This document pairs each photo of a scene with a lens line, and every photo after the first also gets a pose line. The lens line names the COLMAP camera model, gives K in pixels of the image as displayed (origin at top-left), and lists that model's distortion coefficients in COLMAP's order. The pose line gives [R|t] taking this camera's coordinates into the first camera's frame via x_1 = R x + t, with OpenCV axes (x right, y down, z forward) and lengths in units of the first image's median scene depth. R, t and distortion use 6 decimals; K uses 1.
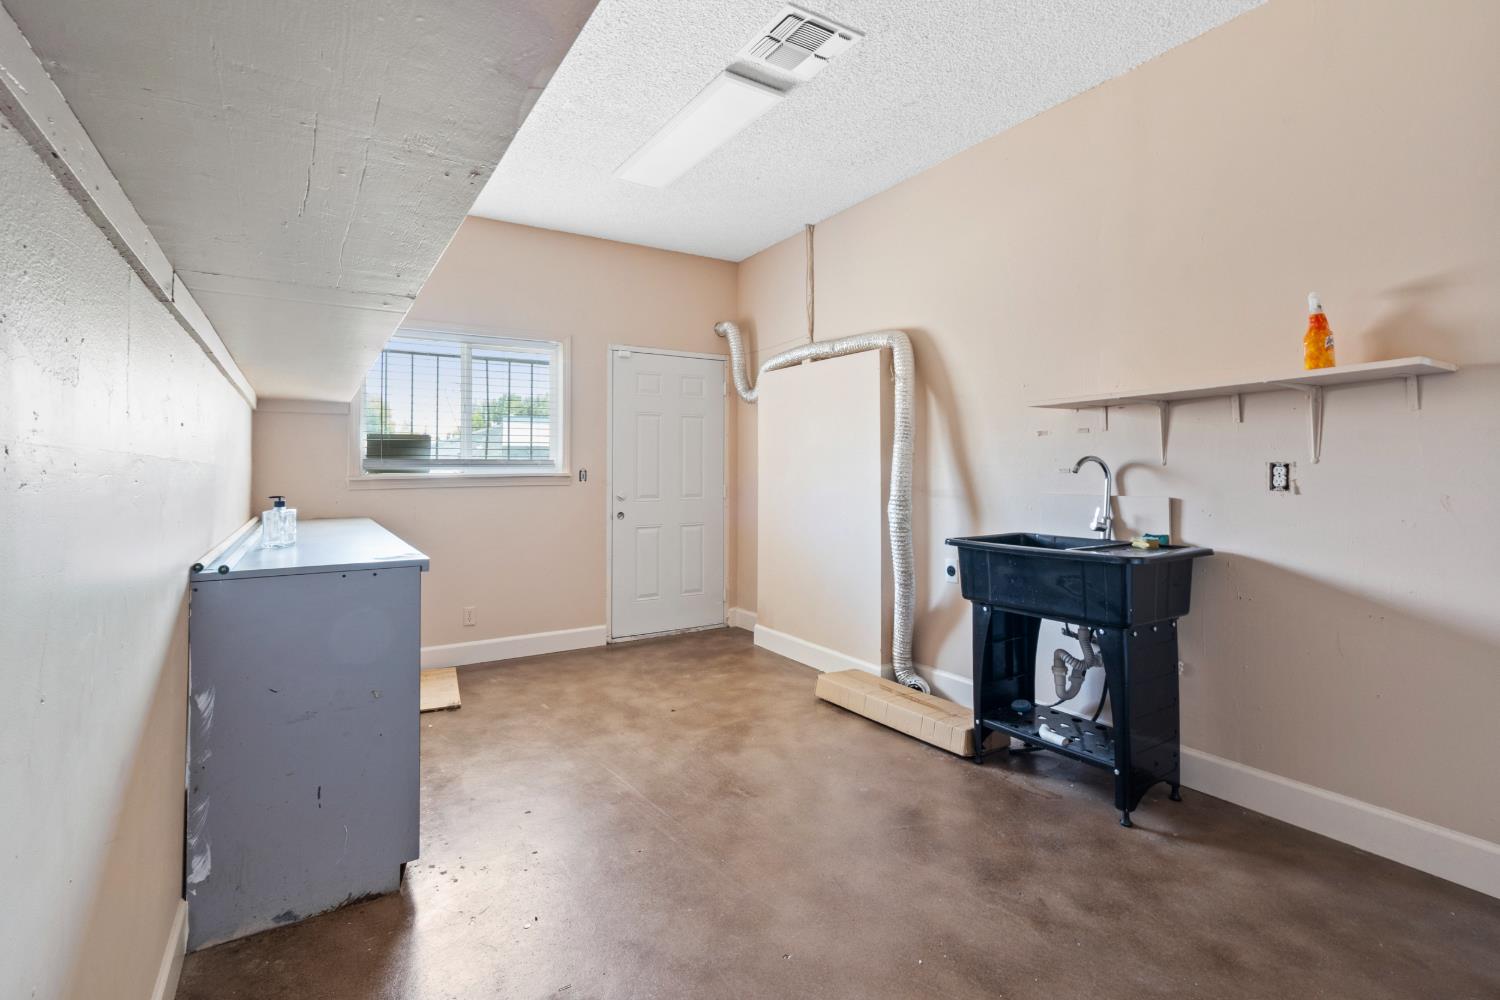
lens RADIAL K [[687.8, 0, 738.7], [0, 687.8, 463.7], [0, 0, 1]] dist [-0.005424, -0.000391]
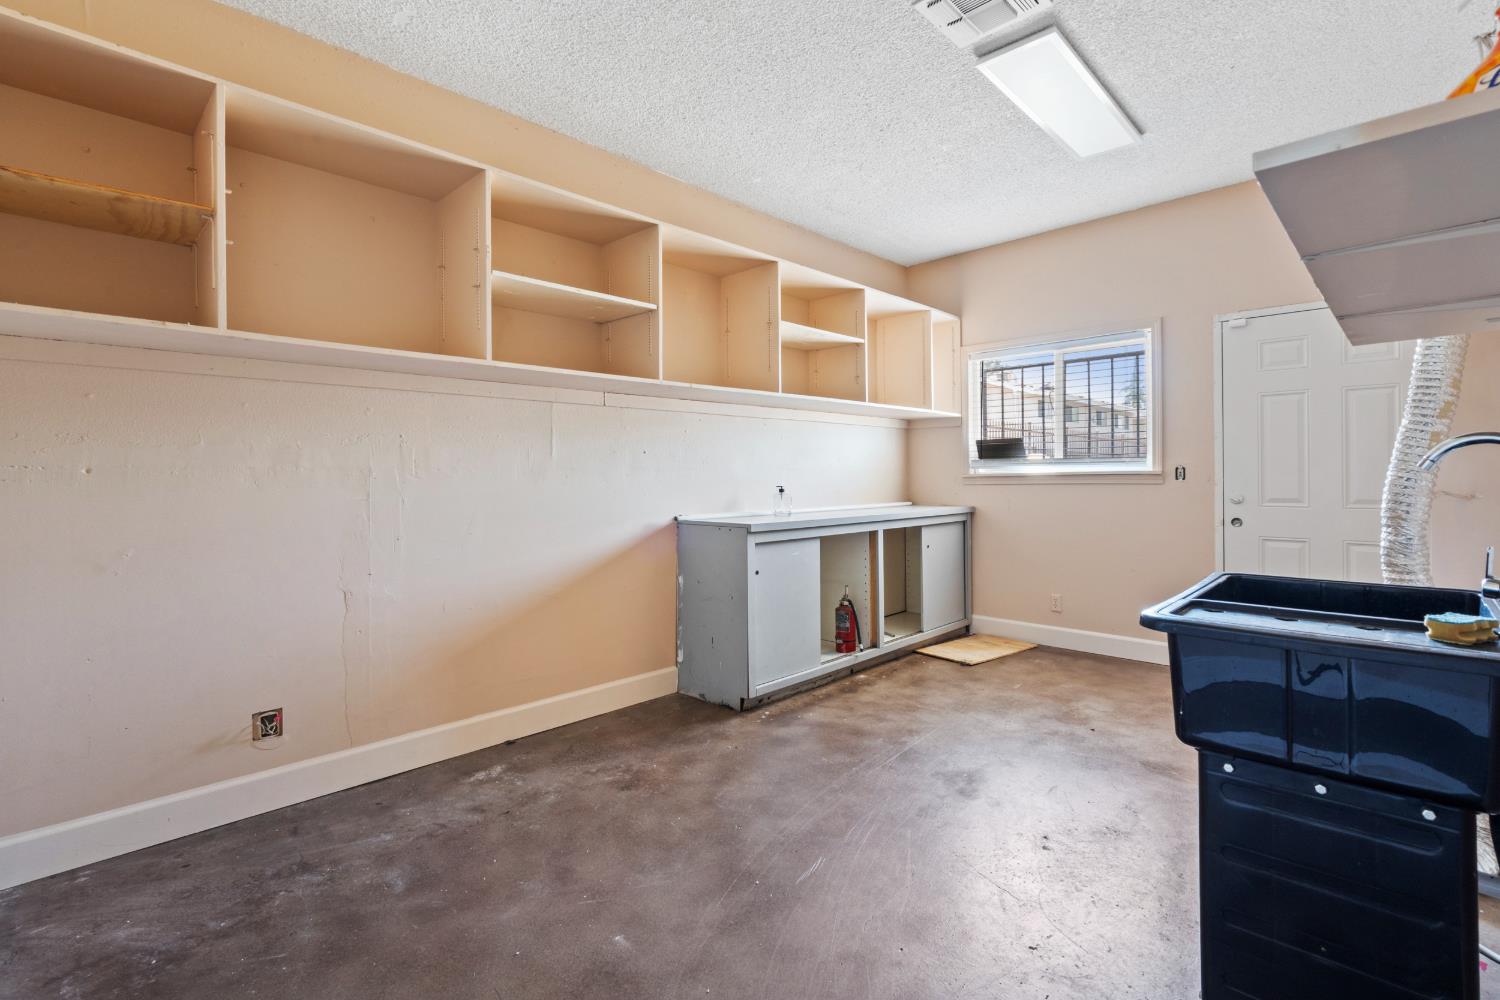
lens RADIAL K [[687.8, 0, 752.4], [0, 687.8, 488.4], [0, 0, 1]] dist [-0.005424, -0.000391]
pose [[0.250247, 0.022041, -0.967931, 0.578134], [0.019567, 0.999422, 0.027817, 0.001537], [0.967984, -0.025900, 0.249671, 0.291367]]
